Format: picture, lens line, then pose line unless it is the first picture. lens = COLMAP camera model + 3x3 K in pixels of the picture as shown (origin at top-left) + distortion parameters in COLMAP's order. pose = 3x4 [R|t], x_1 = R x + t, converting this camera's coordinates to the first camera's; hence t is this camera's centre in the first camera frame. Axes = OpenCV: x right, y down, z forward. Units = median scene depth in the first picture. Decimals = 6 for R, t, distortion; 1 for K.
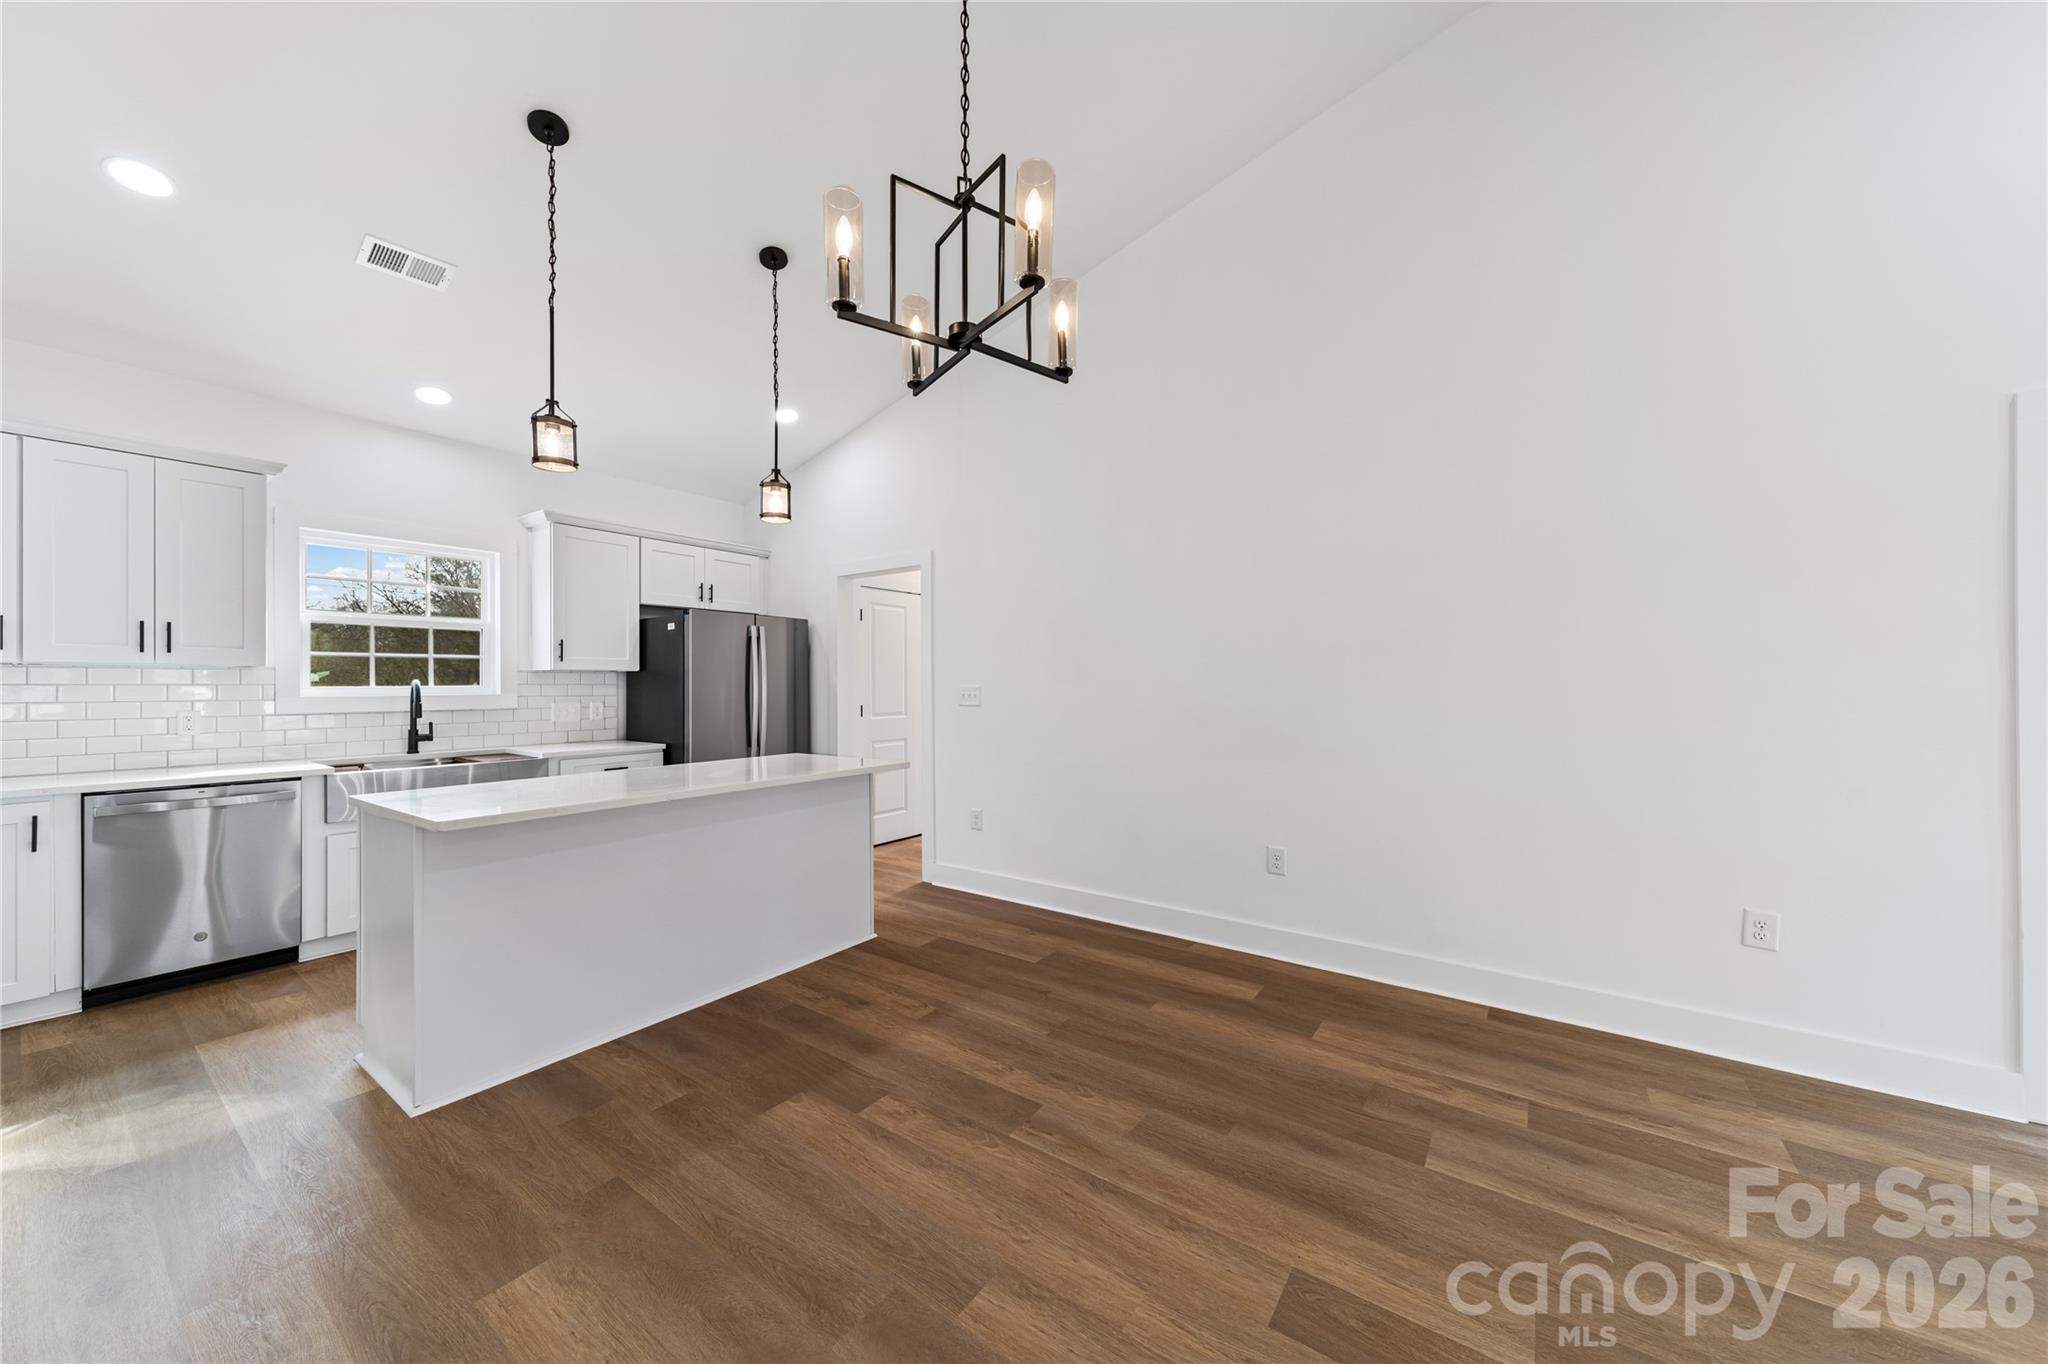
lens RADIAL K [[720.7, 0, 1024.1], [0, 720.7, 679.3], [0, 0, 1]] dist [0.020816, -0.005122]
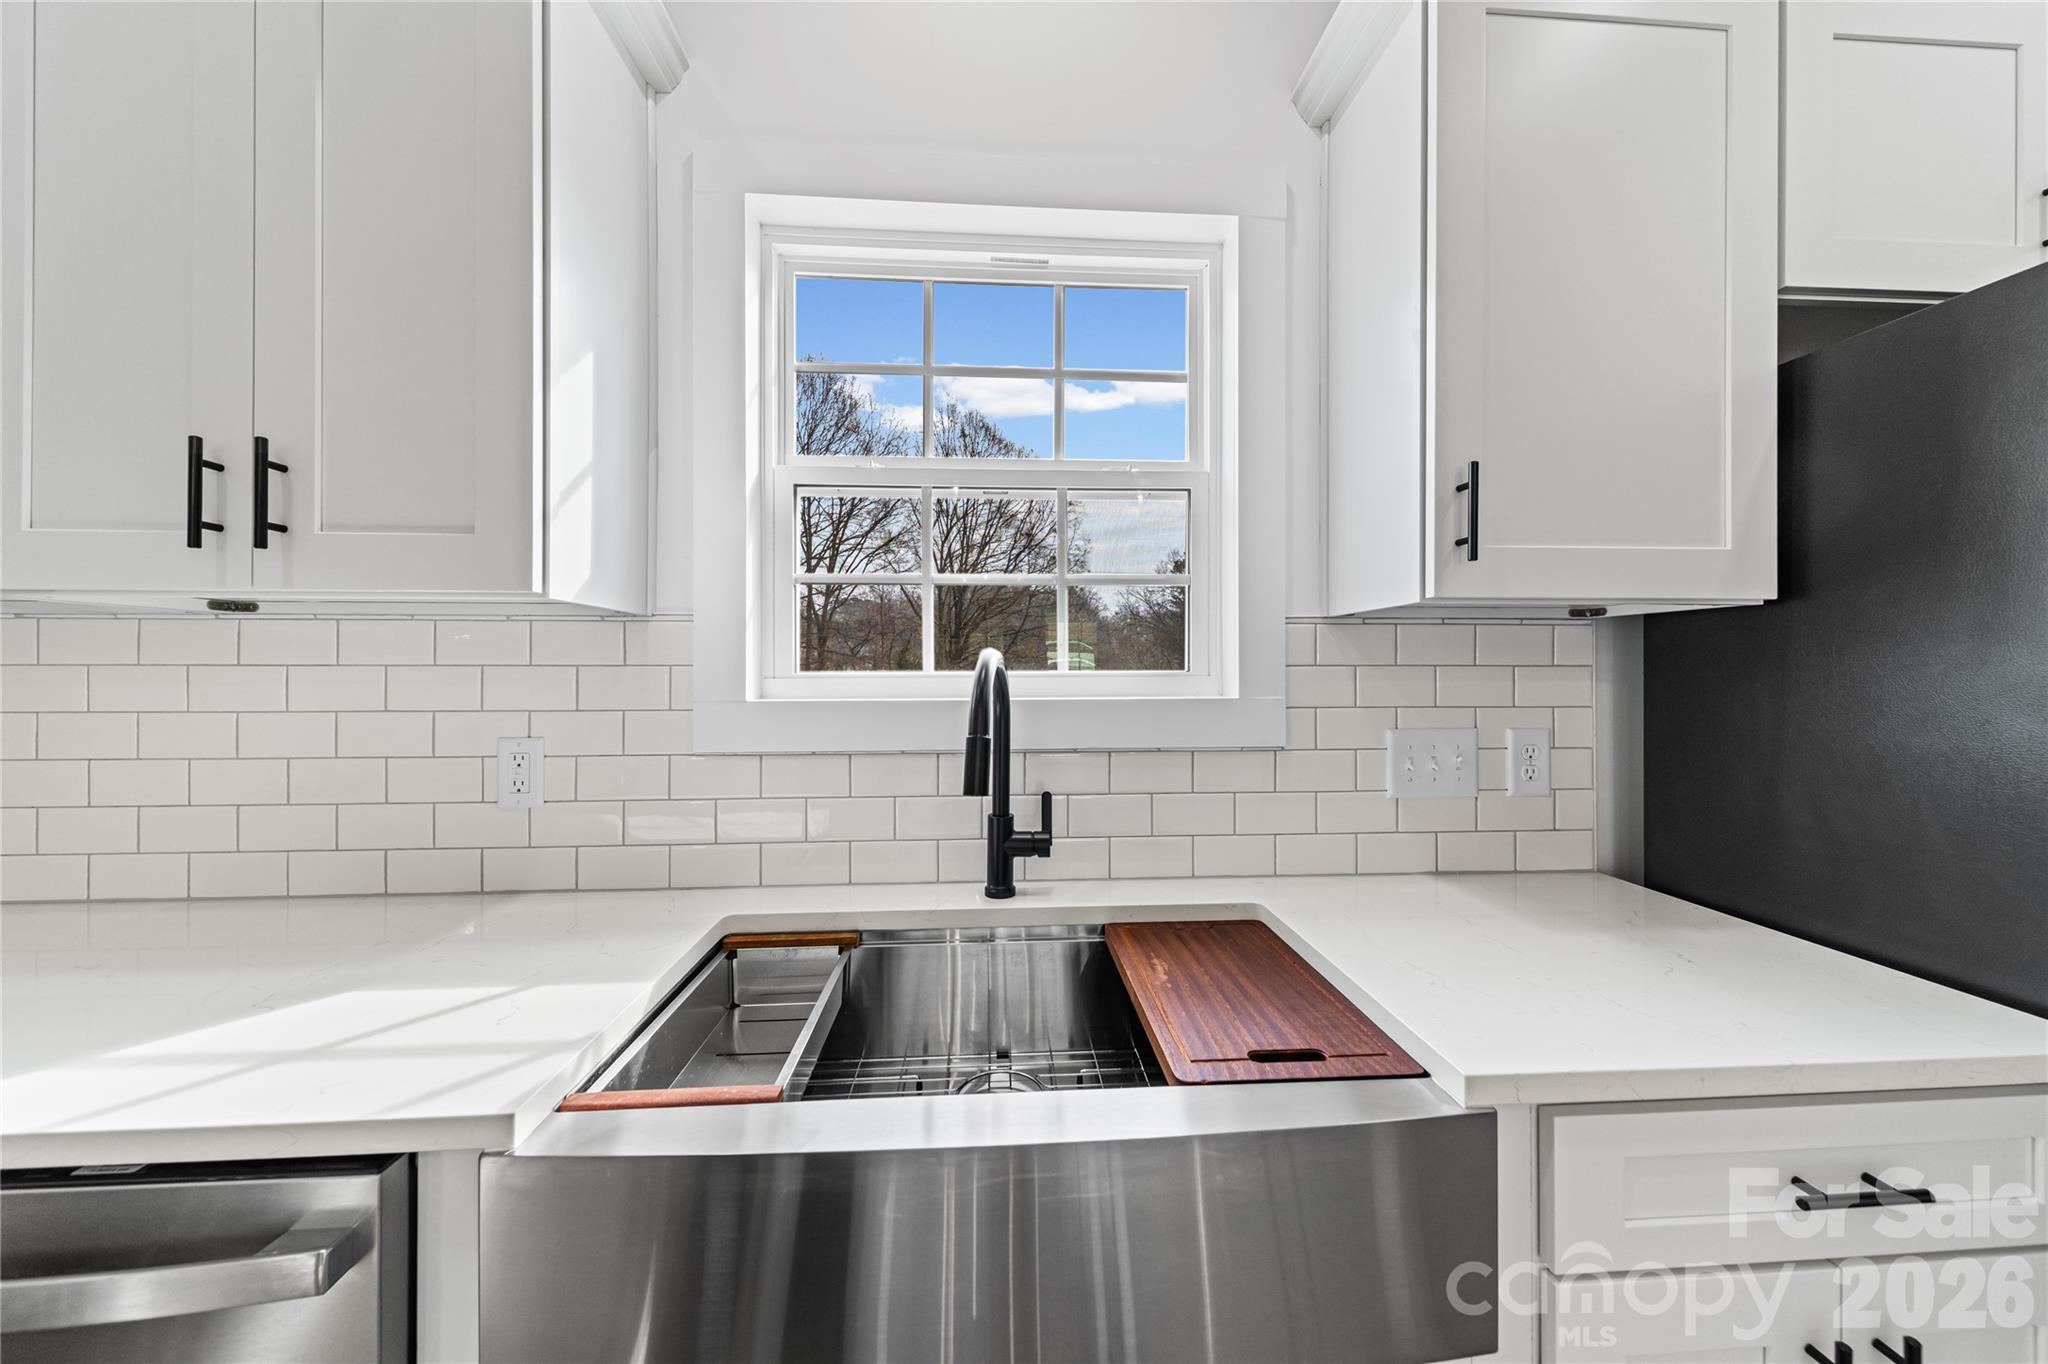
lens RADIAL K [[720.7, 0, 1024.1], [0, 720.7, 679.3], [0, 0, 1]] dist [0.020816, -0.005122]
pose [[0.632979, 0.010819, -0.774094, -0.702095], [0.005986, 0.999804, 0.018869, 0.008283], [0.774146, -0.016577, 0.632790, 0.958820]]
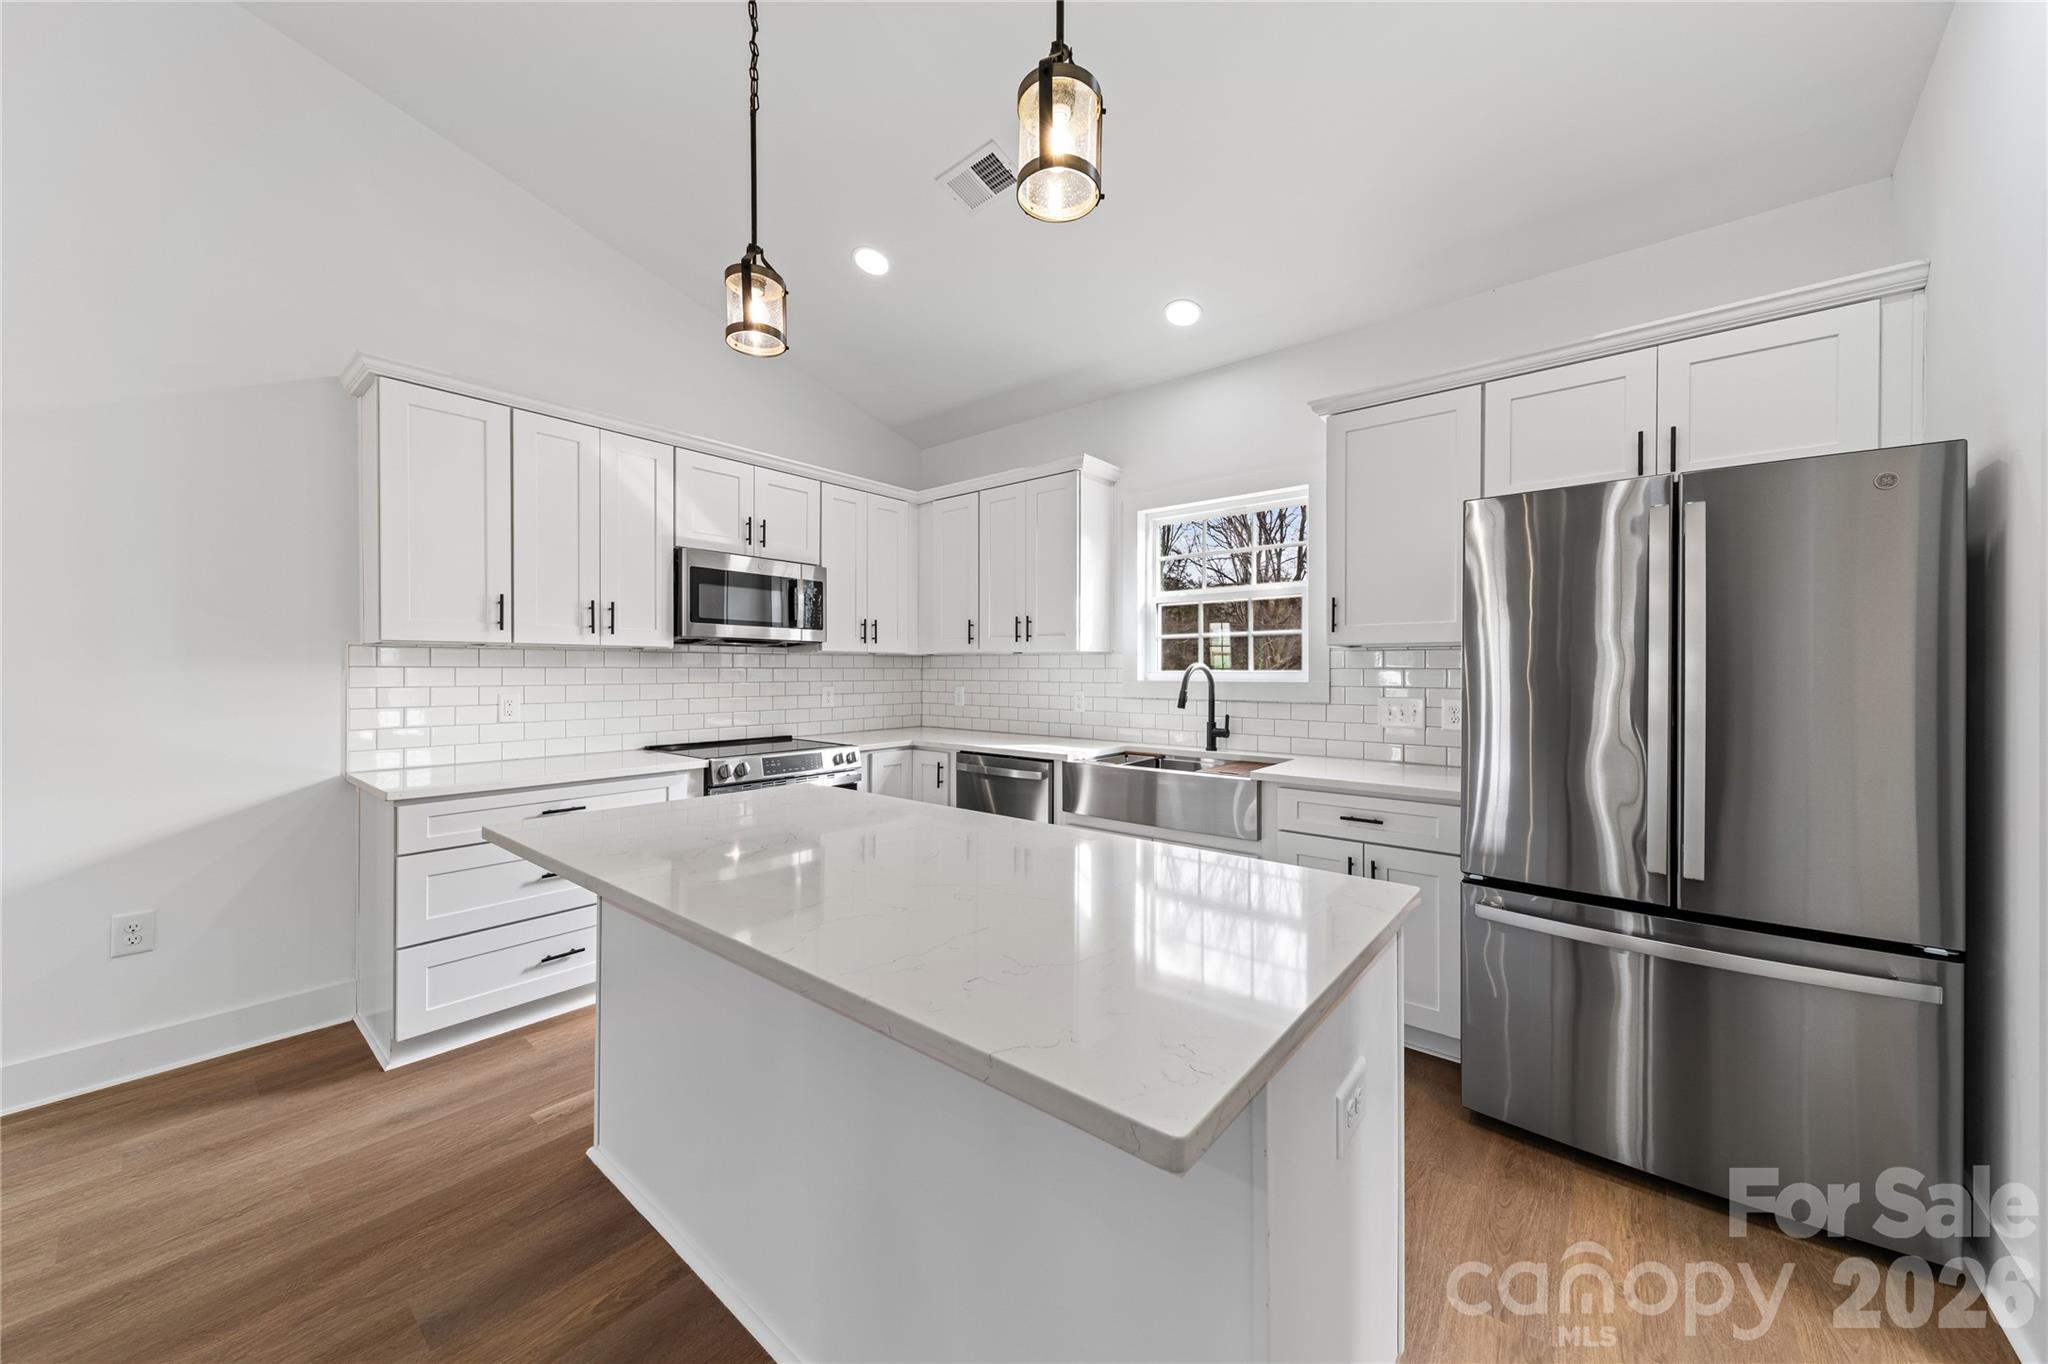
lens RADIAL K [[718.9, 0, 1028.9], [0, 718.9, 674.3], [0, 0, 1]] dist [0.004641, -0.000062]
pose [[-0.059490, 0.008572, -0.998192, 0.004325], [0.005843, 0.999949, 0.008238, 0.006684], [0.998212, -0.005343, -0.059537, 0.981513]]
